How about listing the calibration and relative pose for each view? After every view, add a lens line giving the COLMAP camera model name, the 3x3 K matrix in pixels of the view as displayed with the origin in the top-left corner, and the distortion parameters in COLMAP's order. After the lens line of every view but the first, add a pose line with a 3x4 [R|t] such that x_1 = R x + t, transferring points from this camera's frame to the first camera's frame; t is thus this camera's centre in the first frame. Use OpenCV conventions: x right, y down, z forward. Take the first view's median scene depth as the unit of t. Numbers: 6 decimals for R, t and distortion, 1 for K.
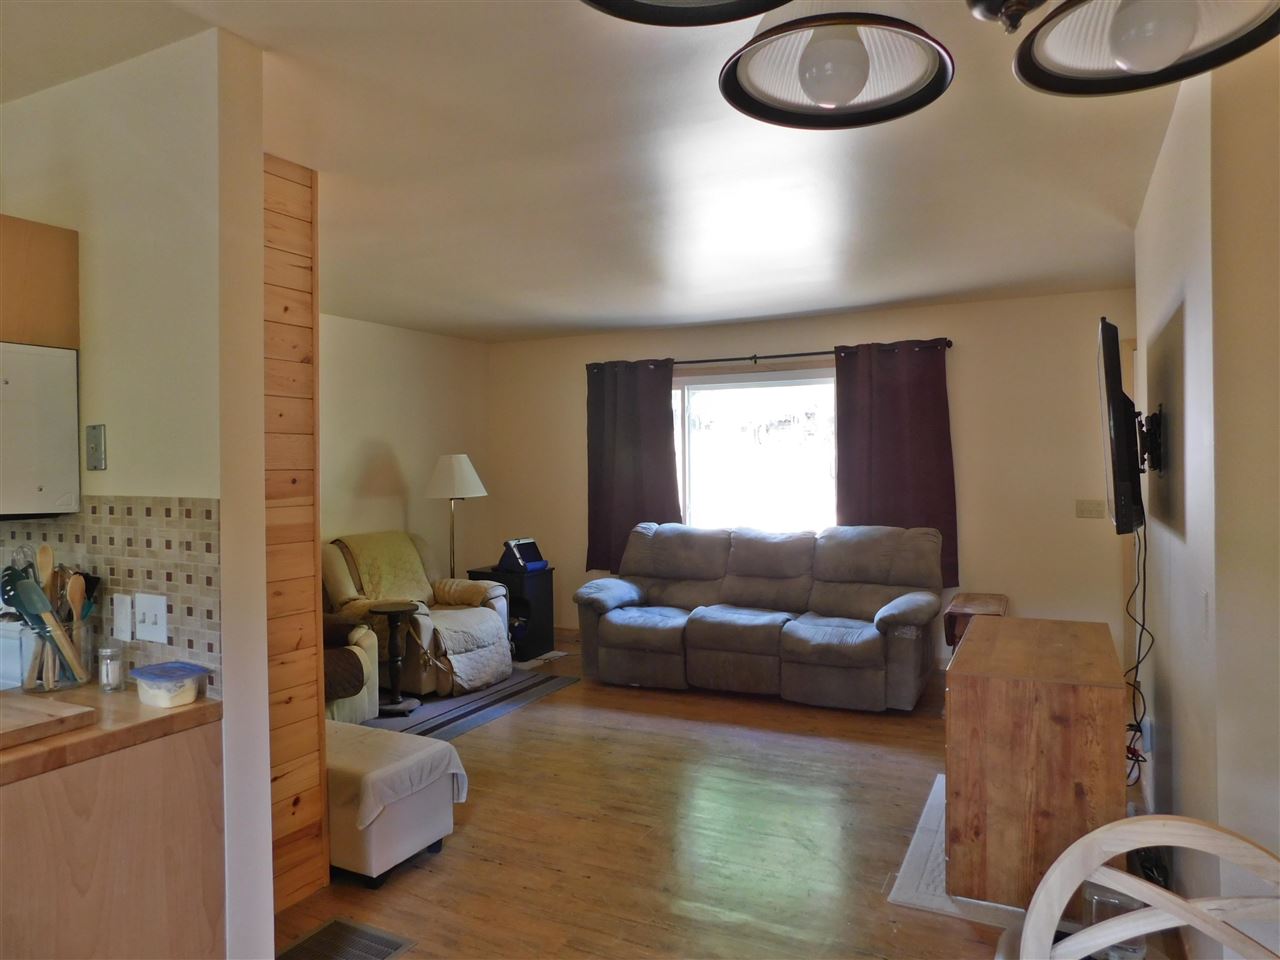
lens RADIAL K [[843.0, 0, 647.5], [0, 843.0, 477.1], [0, 0, 1]] dist [-0.074078, 0.055174]
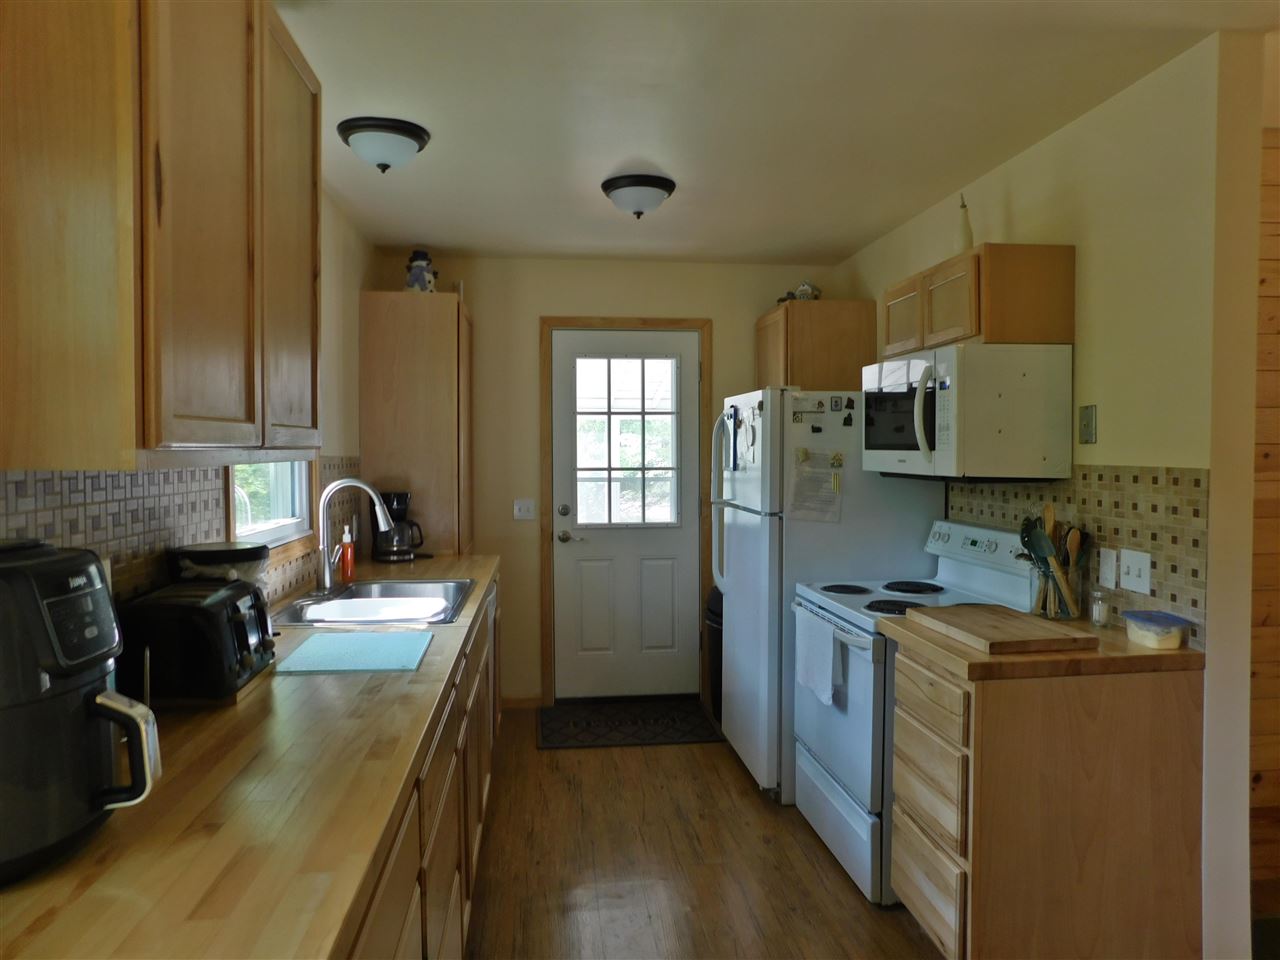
lens RADIAL K [[843.0, 0, 647.5], [0, 843.0, 477.1], [0, 0, 1]] dist [-0.074078, 0.055174]
pose [[0.550575, 0.032597, -0.834149, -0.012266], [-0.014049, 0.999458, 0.029783, 0.010549], [0.834668, -0.004679, 0.550734, -0.152400]]
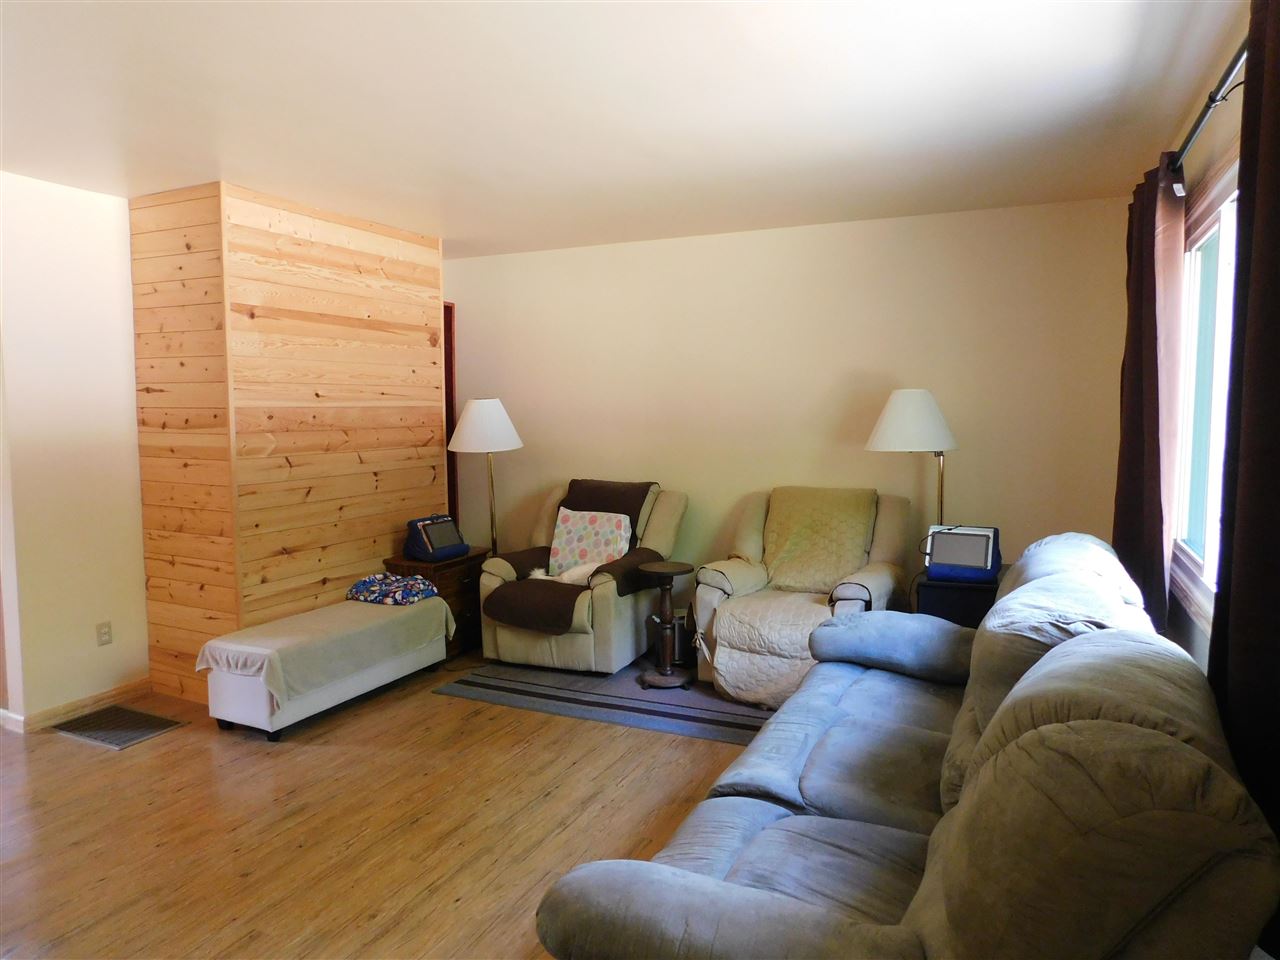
lens RADIAL K [[843.0, 0, 647.5], [0, 843.0, 477.1], [0, 0, 1]] dist [-0.074078, 0.055174]
pose [[0.033526, 0.094035, -0.995004, 0.984863], [-0.015532, 0.995493, 0.093558, -0.034805], [0.999317, 0.012318, 0.034835, 1.657275]]
